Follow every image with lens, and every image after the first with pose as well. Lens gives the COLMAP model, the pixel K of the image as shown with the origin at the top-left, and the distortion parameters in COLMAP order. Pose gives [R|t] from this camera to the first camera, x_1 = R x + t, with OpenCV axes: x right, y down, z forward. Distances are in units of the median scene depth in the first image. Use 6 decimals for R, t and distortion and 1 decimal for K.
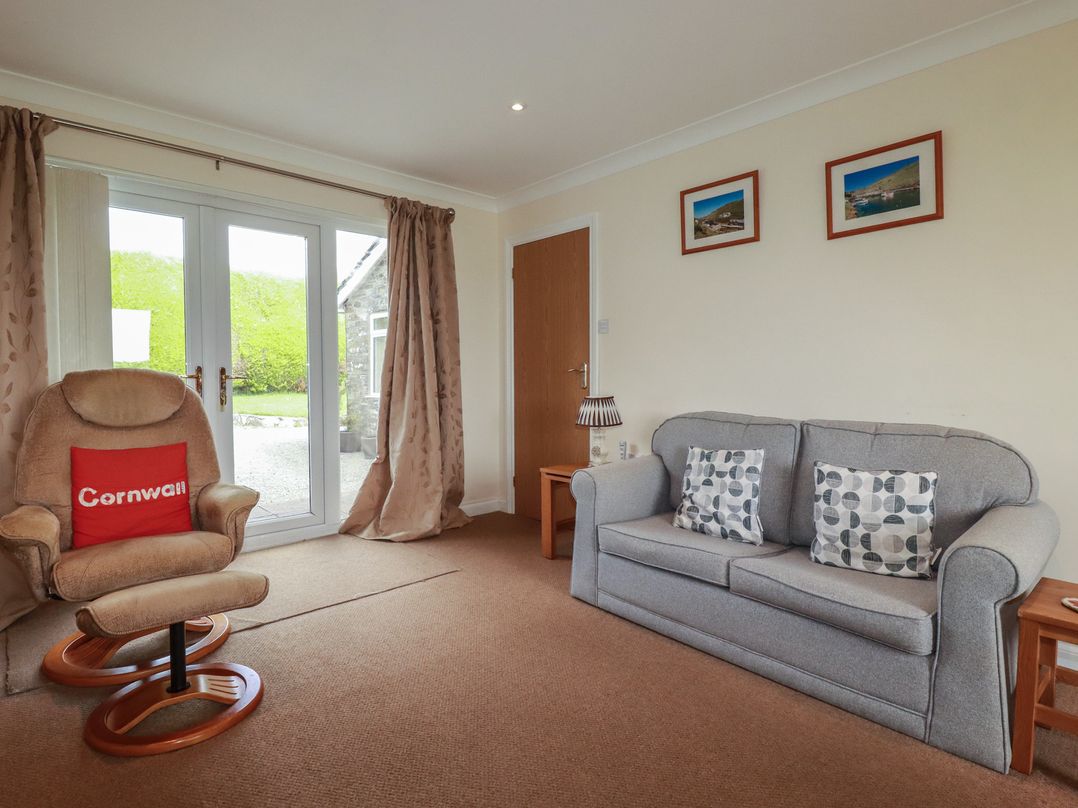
lens RADIAL K [[580.0, 0, 541.7], [0, 580.0, 396.8], [0, 0, 1]] dist [0.007795, -0.018958]
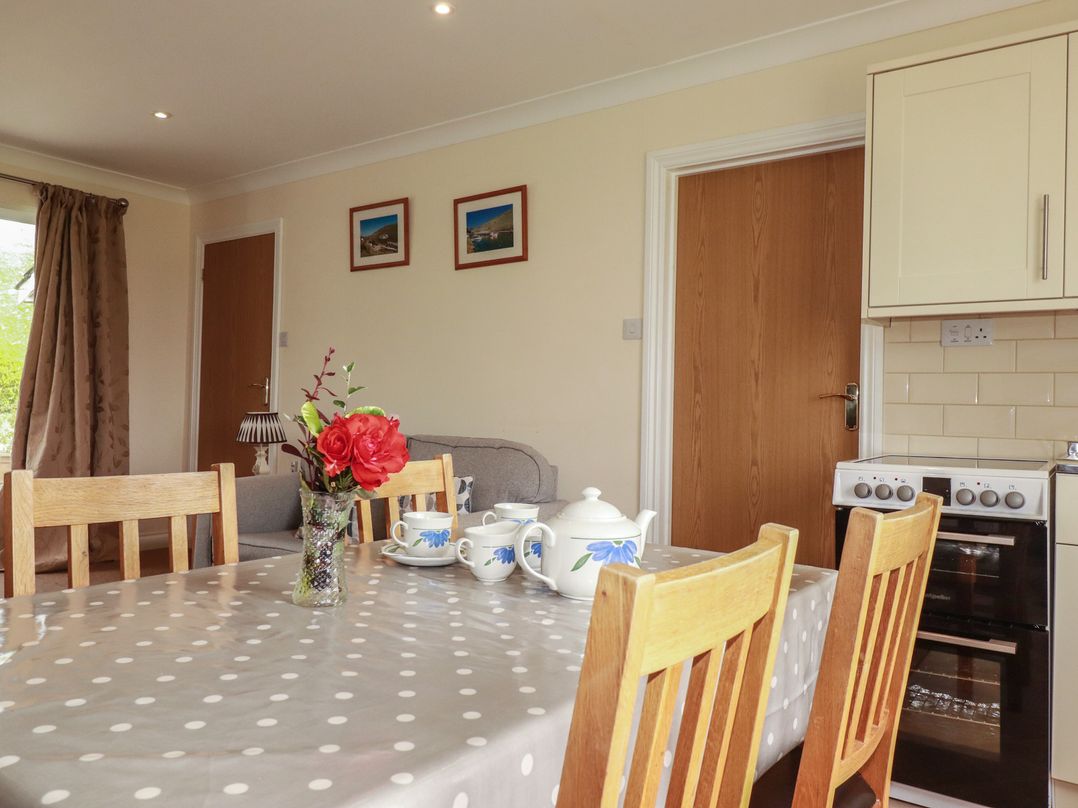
lens RADIAL K [[800.1, 0, 549.4], [0, 800.1, 397.5], [0, 0, 1]] dist [0.009265, -0.002946]
pose [[0.979819, 0.030928, 0.197480, 0.387093], [-0.022483, 0.998740, -0.044865, 0.029896], [-0.198619, 0.039519, 0.979280, -0.495695]]
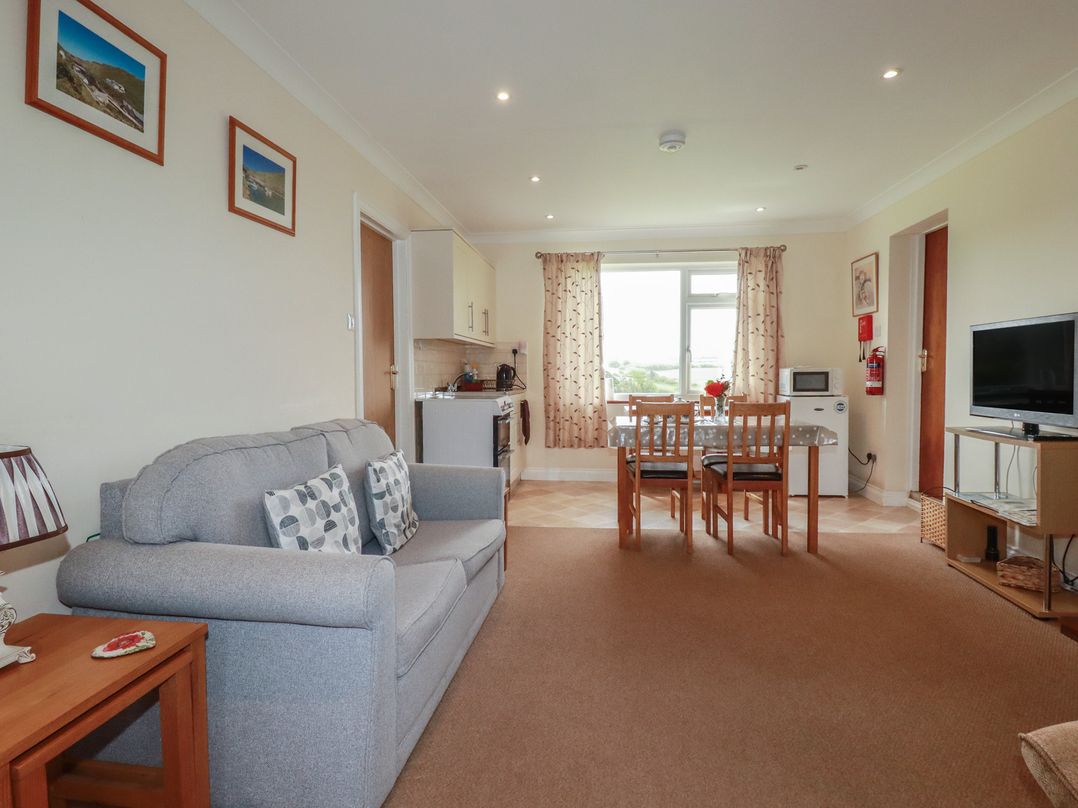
lens RADIAL K [[580.0, 0, 541.7], [0, 580.0, 396.8], [0, 0, 1]] dist [0.007795, -0.018958]
pose [[-0.655380, -0.026046, 0.754850, -0.425447], [0.031426, 0.997599, 0.061707, -0.048103], [-0.754645, 0.064163, -0.652988, 1.248669]]
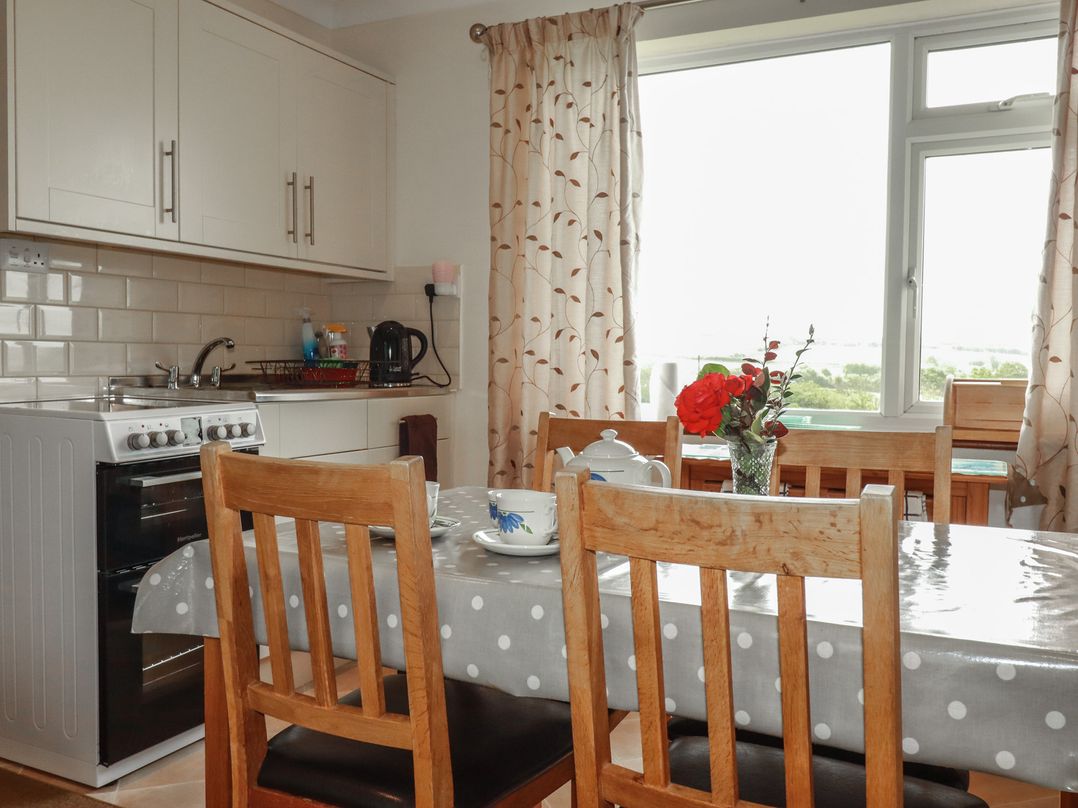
lens RADIAL K [[951.8, 0, 539.0], [0, 951.8, 404.0], [0, 0, 1]] dist [0.002155, -0.006386]
pose [[-0.351213, -0.043573, 0.935281, -0.080631], [0.021608, 0.998273, 0.054621, 0.007613], [-0.936046, 0.039393, -0.349665, 0.228462]]
